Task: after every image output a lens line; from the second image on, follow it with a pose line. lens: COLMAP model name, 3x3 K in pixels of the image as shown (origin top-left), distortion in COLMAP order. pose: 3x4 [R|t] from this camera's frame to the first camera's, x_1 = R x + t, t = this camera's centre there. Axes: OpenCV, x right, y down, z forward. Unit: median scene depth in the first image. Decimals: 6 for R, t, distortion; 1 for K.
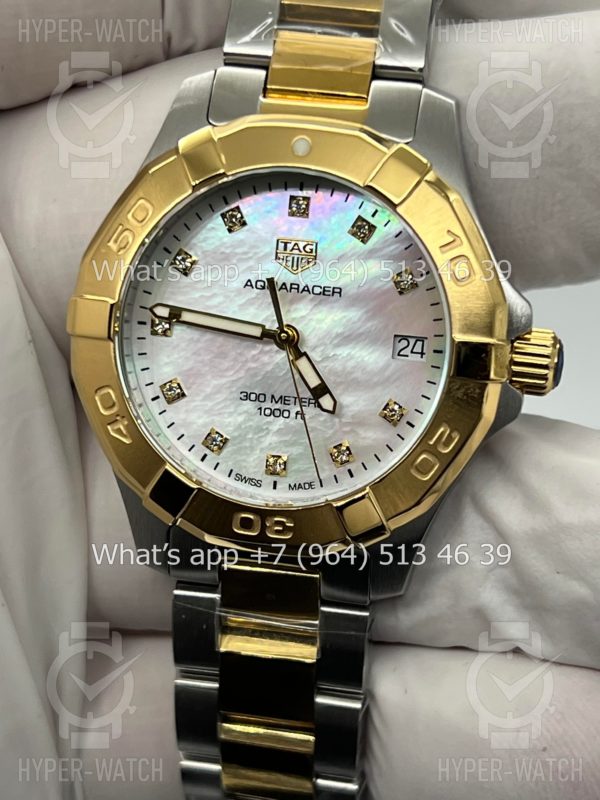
lens RADIAL K [[1796.5, 0, 298.9], [0, 1796.5, 401.5], [0, 0, 1]] dist [0.184038, 0.000000]
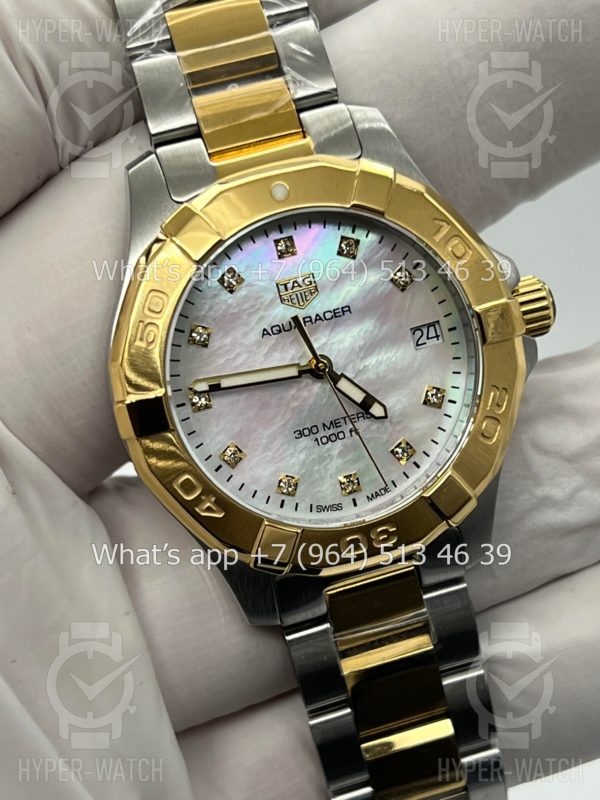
lens RADIAL K [[1796.5, 0, 299.9], [0, 1796.5, 399.4], [0, 0, 1]] dist [0.184038, 0.000000]
pose [[0.897627, -0.359128, 0.255523, -0.291872], [0.362873, 0.931216, 0.034051, -0.057798], [-0.250176, 0.062157, 0.966203, -0.014743]]
